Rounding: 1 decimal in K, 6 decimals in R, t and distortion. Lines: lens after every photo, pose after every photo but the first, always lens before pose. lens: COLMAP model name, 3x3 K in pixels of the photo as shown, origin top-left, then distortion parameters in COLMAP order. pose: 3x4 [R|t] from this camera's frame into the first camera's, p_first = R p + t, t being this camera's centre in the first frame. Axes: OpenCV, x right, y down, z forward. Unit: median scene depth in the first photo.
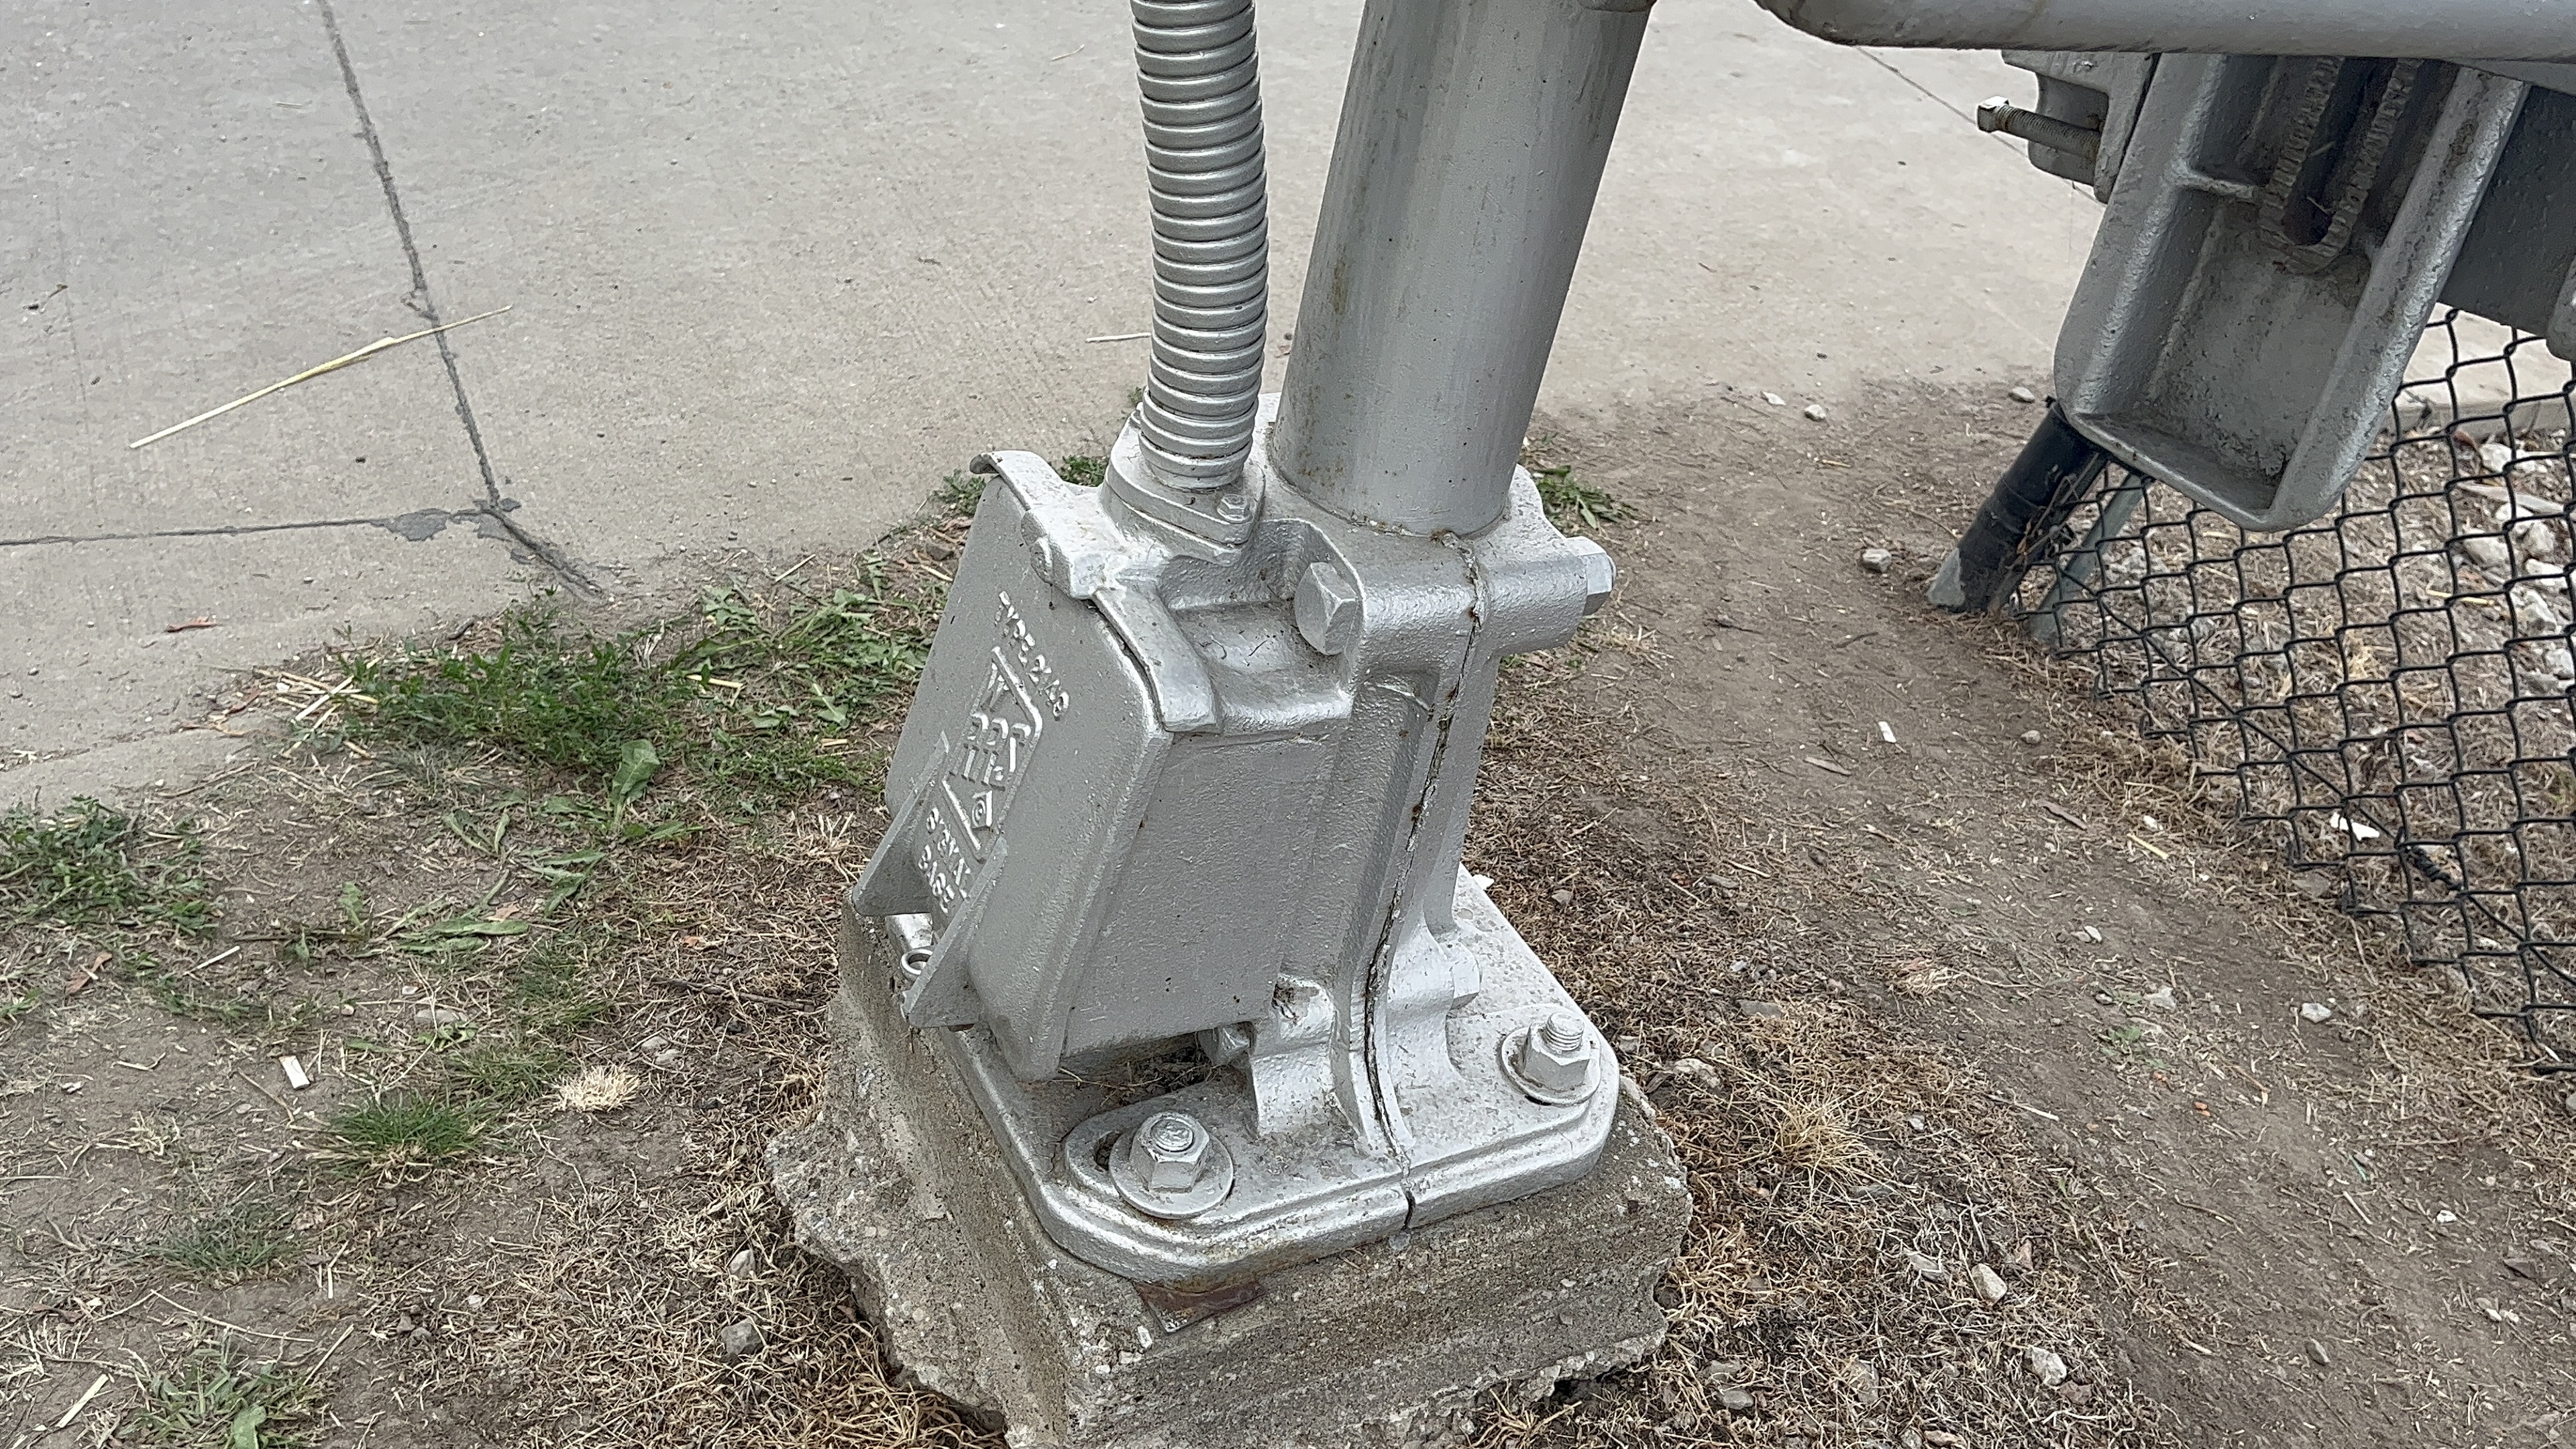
lens RADIAL K [[2165.6, 0, 1283.4], [0, 2165.6, 725.1], [0, 0, 1]] dist [0.040873, -0.039891]
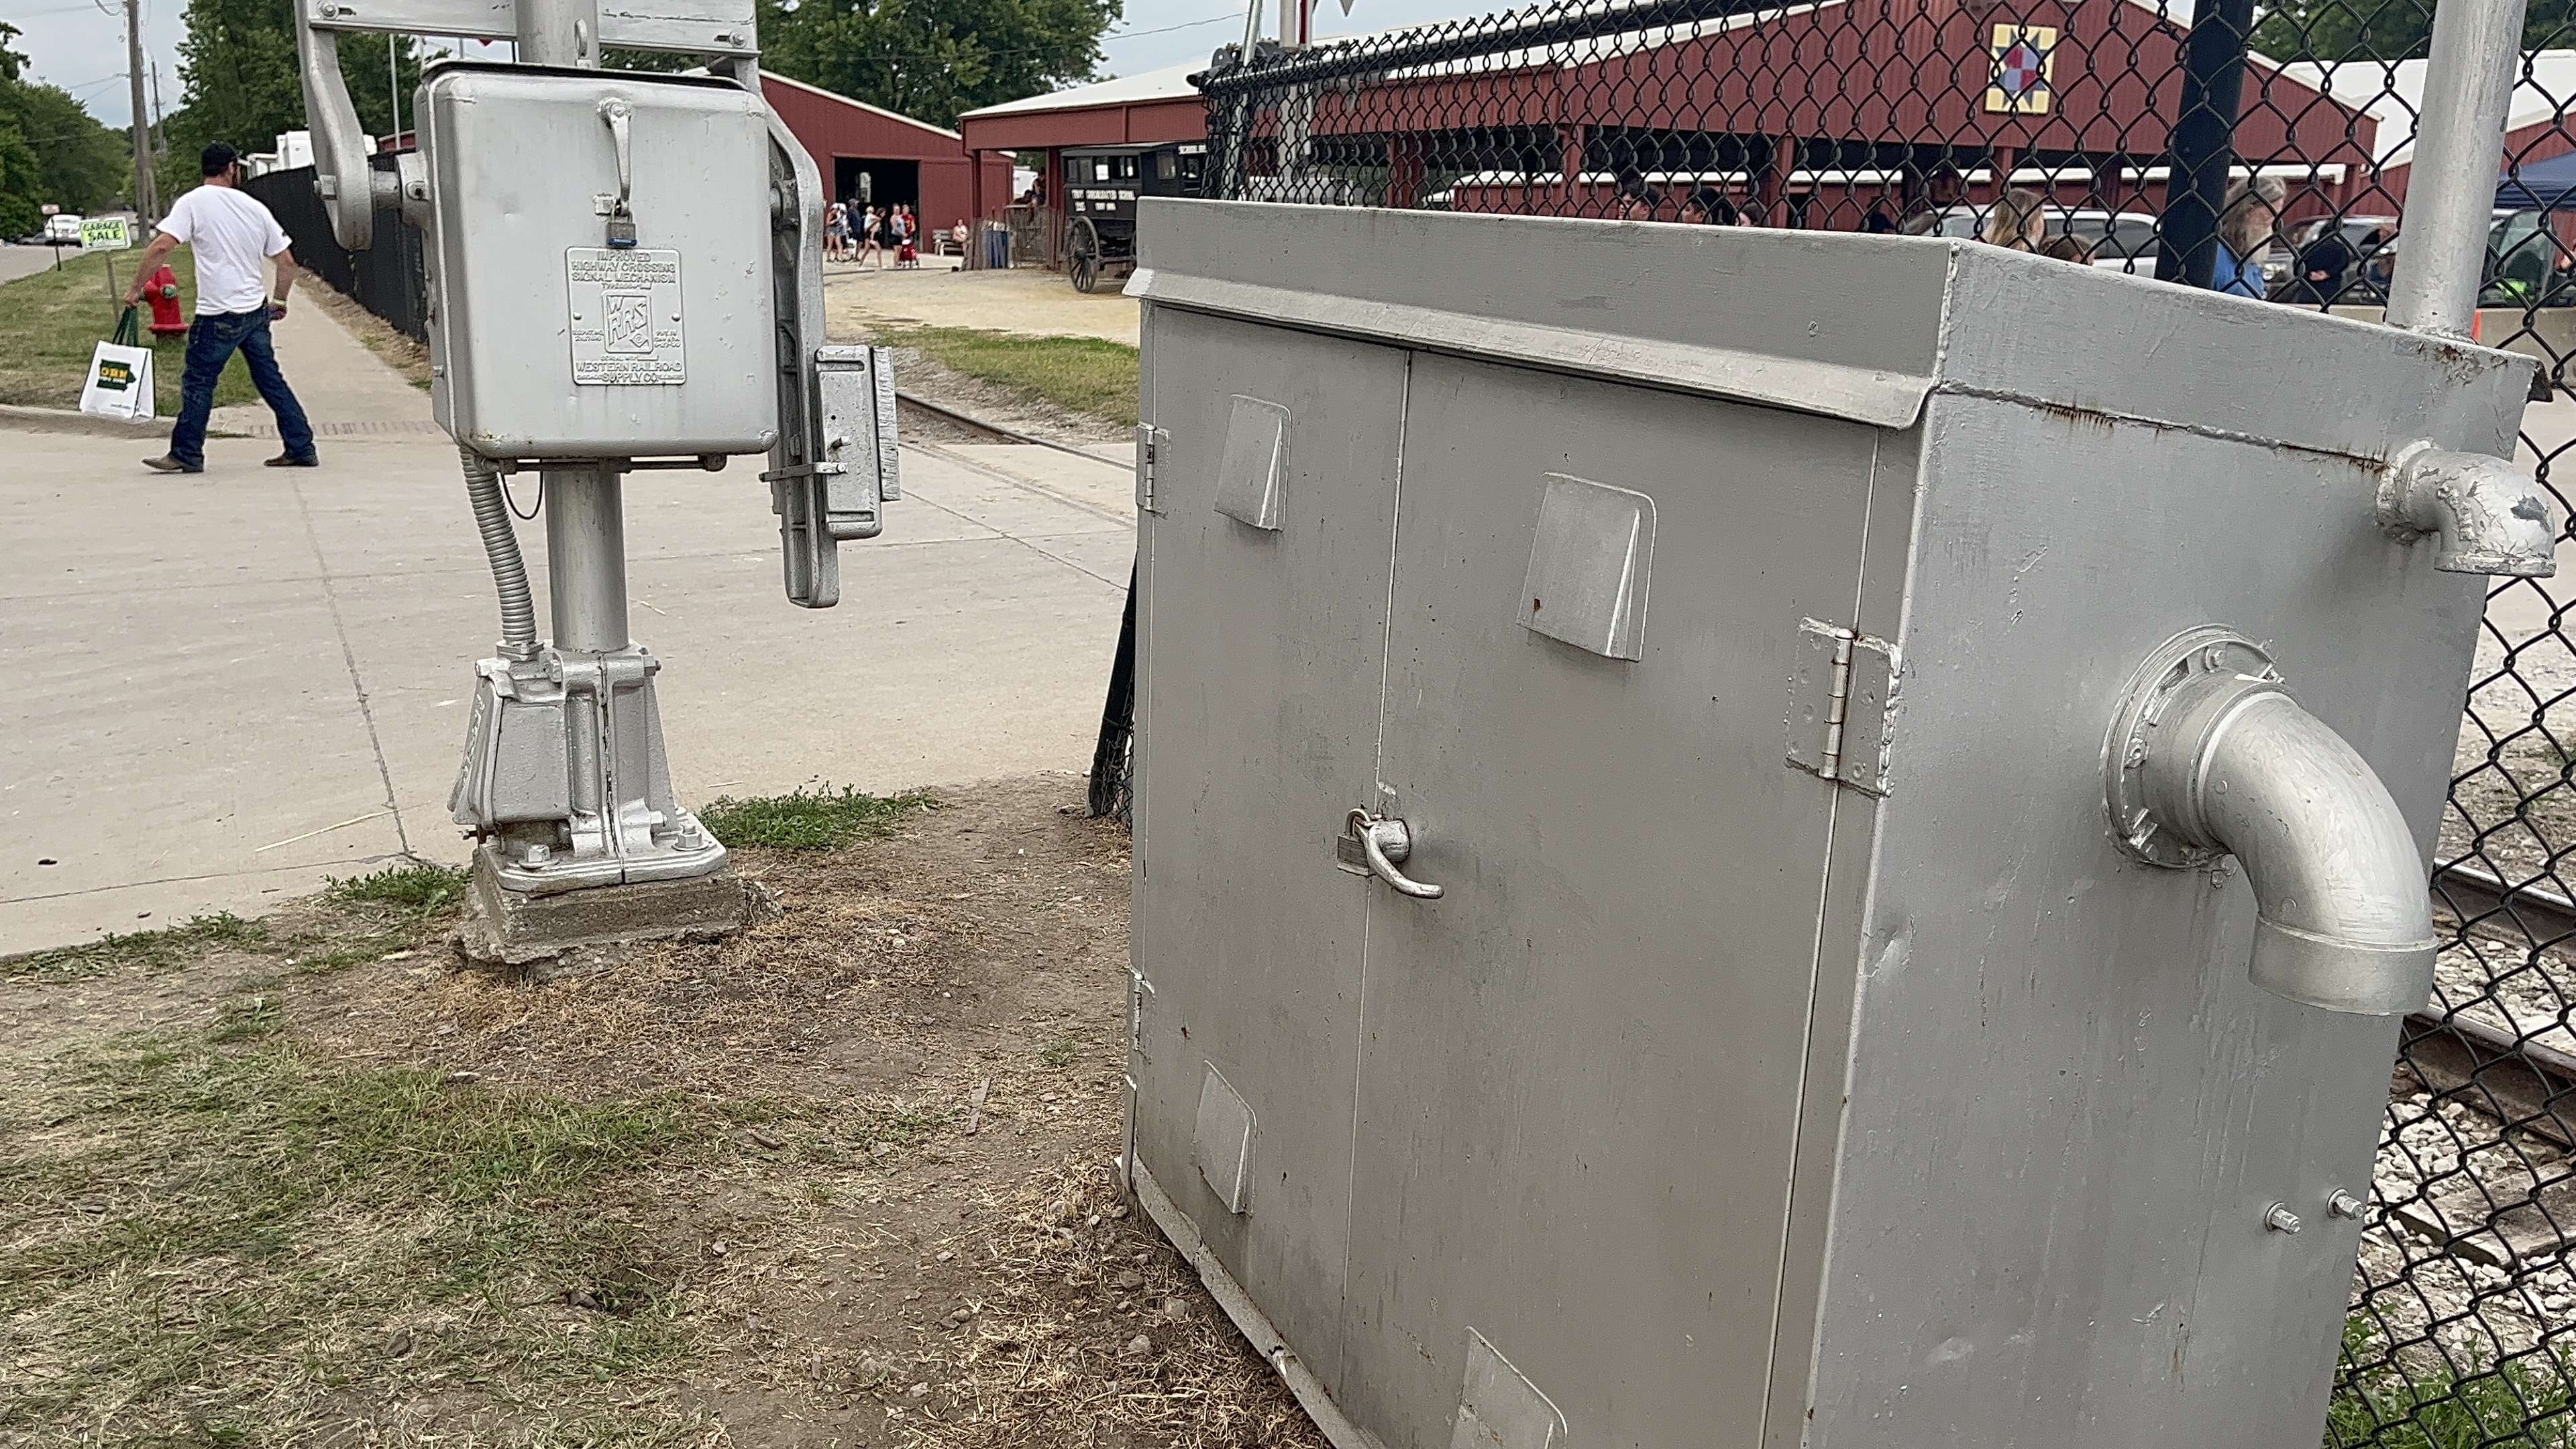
lens RADIAL K [[2198.1, 0, 1296.0], [0, 2198.1, 740.4], [0, 0, 1]] dist [0.030774, 0.004973]
pose [[0.983639, -0.173064, -0.050026, 0.827253], [0.140525, 0.910866, -0.388042, 0.976513], [0.112723, 0.374663, 0.920283, -1.289303]]
